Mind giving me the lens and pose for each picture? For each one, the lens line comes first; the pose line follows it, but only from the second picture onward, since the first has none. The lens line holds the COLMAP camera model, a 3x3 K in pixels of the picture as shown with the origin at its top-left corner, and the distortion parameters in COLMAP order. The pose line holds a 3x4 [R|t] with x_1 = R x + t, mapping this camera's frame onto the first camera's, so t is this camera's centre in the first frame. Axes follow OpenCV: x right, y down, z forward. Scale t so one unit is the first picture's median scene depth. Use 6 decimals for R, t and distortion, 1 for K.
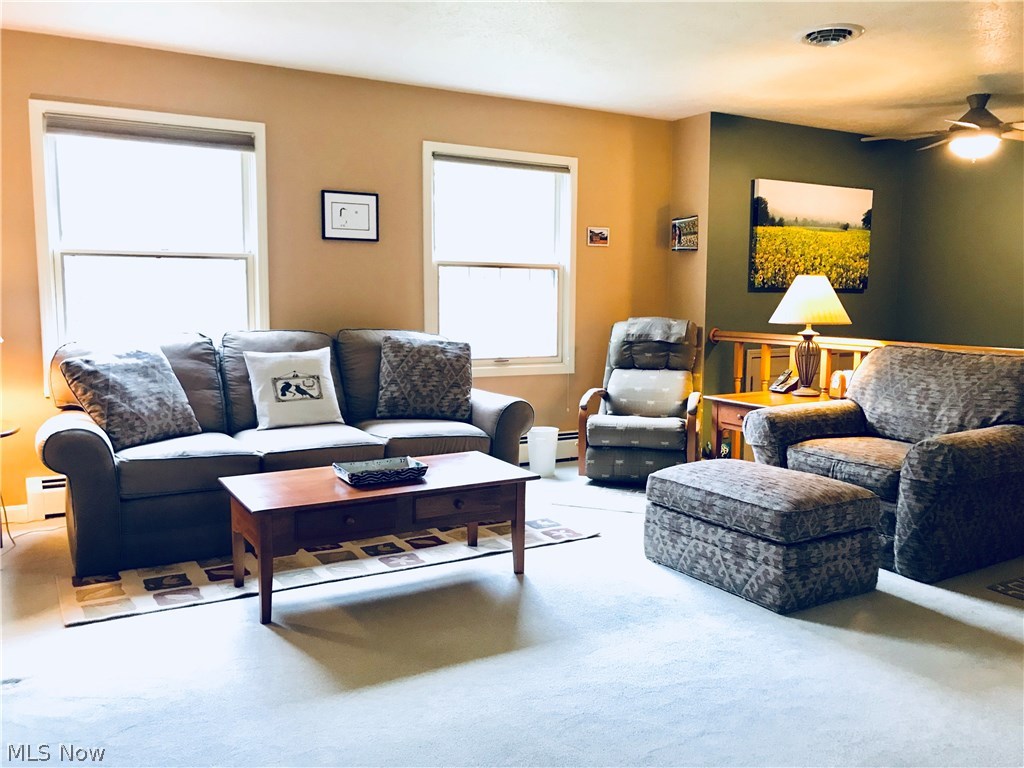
lens RADIAL K [[839.2, 0, 511.1], [0, 839.2, 386.7], [0, 0, 1]] dist [0.012323, 0.002855]
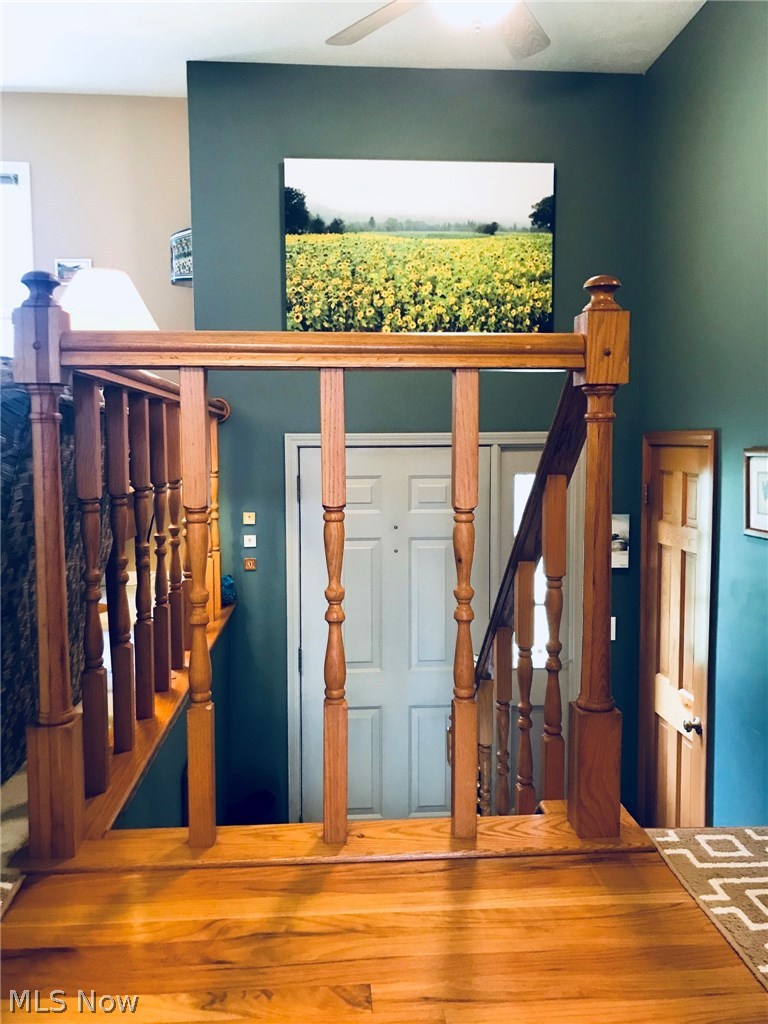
lens RADIAL K [[839.2, 0, 384.2], [0, 839.2, 508.0], [0, 0, 1]] dist [0.012323, 0.002855]
pose [[0.895746, 0.030240, -0.443537, 0.619566], [-0.040188, 0.999107, -0.013043, 0.017578], [0.442746, 0.029508, 0.896161, 0.457702]]
